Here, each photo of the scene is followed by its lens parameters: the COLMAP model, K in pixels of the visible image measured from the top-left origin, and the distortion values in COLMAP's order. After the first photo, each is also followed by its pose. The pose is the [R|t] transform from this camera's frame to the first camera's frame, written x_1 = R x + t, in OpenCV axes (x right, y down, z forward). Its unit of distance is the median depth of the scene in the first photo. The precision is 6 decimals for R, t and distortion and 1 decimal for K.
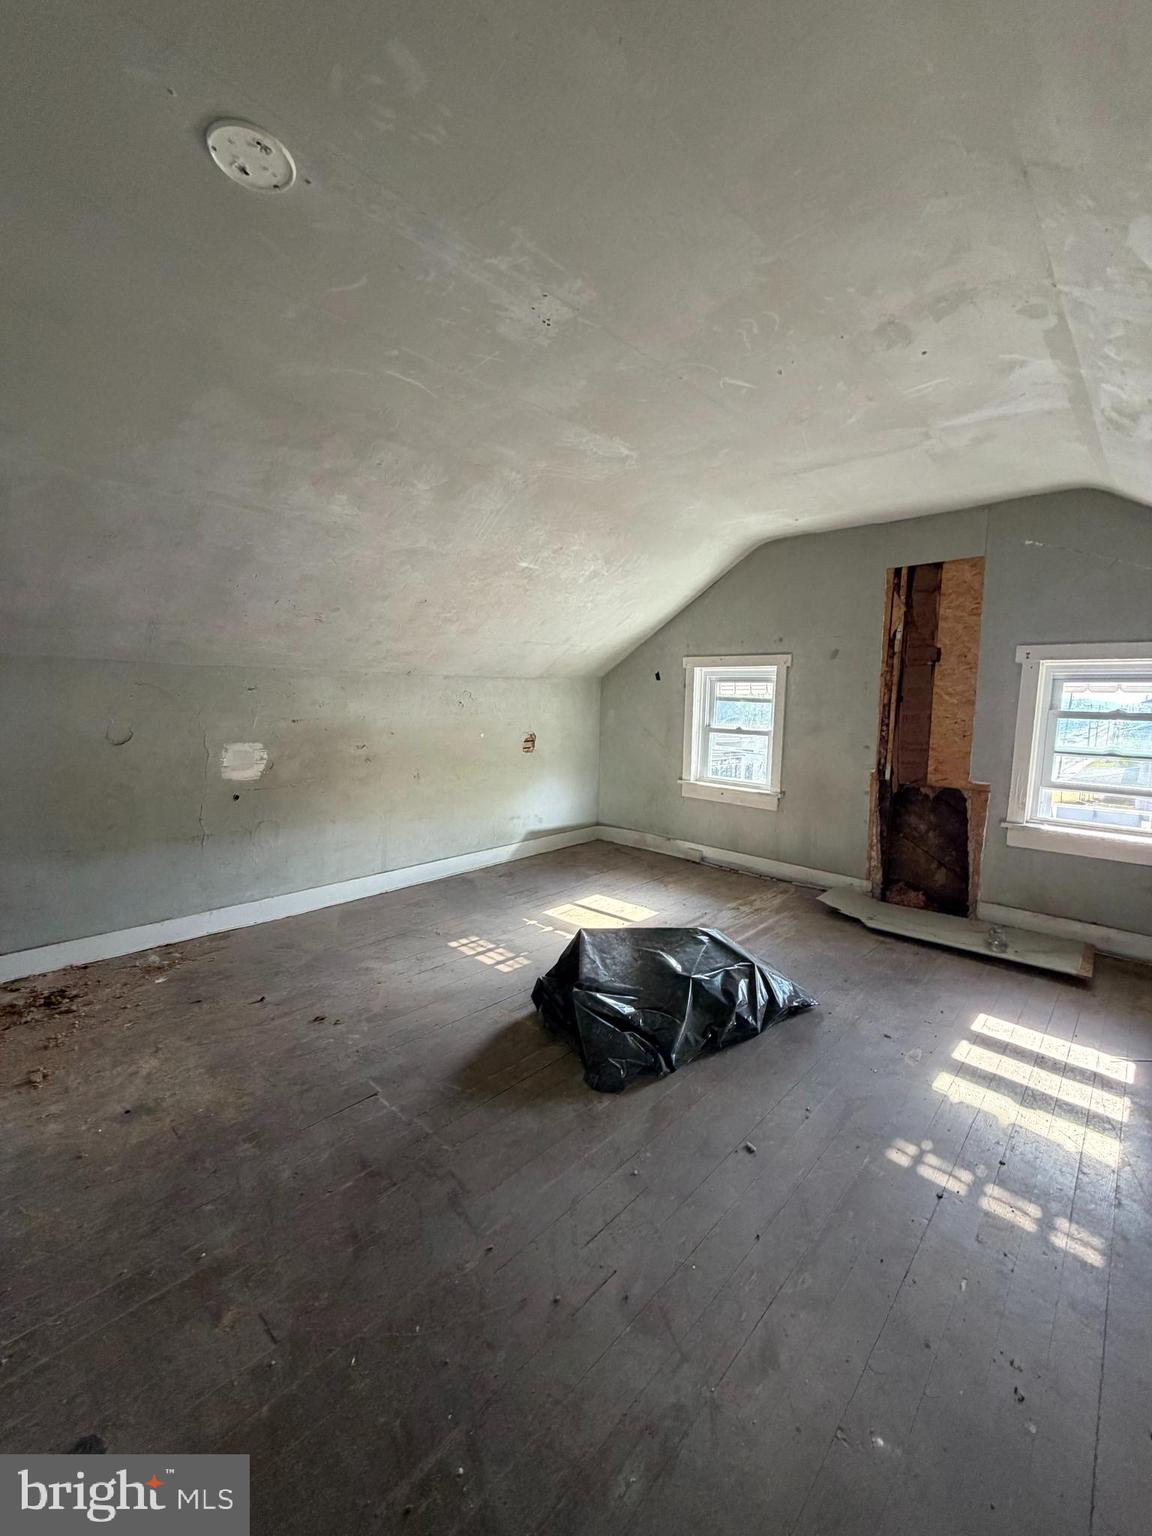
lens RADIAL K [[616.5, 0, 576.3], [0, 616.5, 764.6], [0, 0, 1]] dist [0.003116, -0.000354]
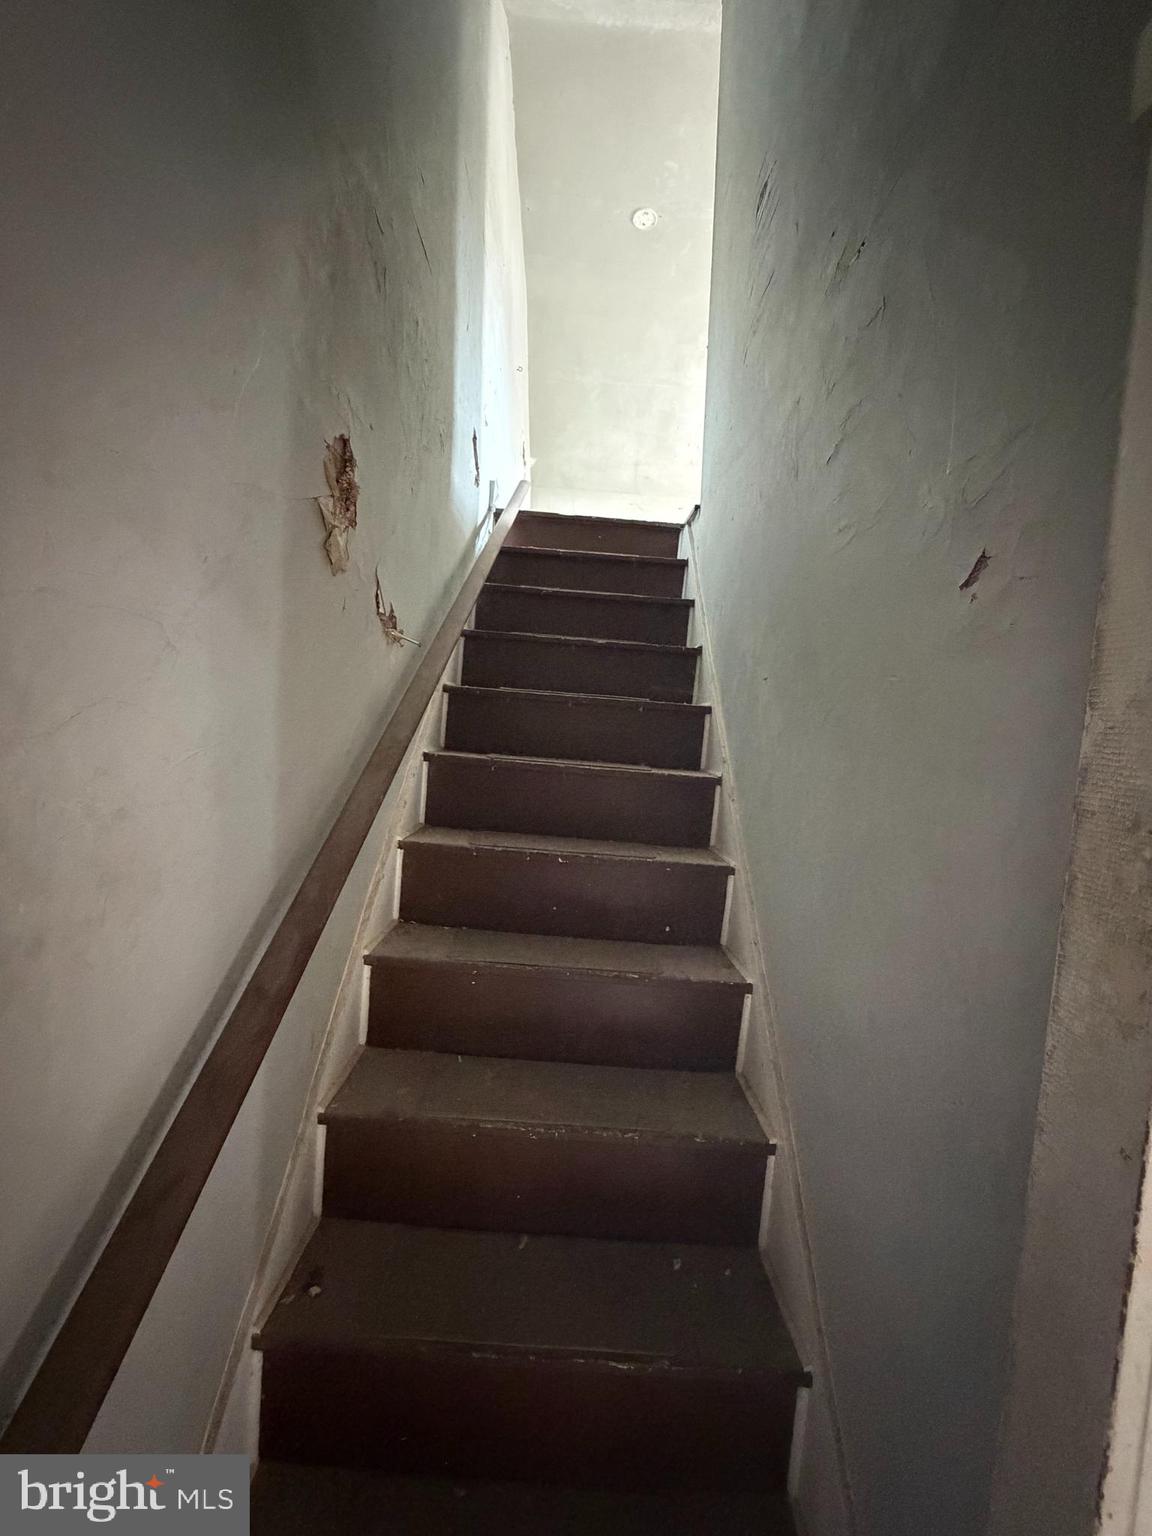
lens RADIAL K [[616.5, 0, 577.2], [0, 616.5, 767.9], [0, 0, 1]] dist [0.003116, -0.000354]
pose [[0.687358, 0.081533, -0.721728, 1.862643], [-0.145857, 0.988932, -0.027193, 2.074929], [0.711523, 0.123960, 0.691642, -1.178919]]
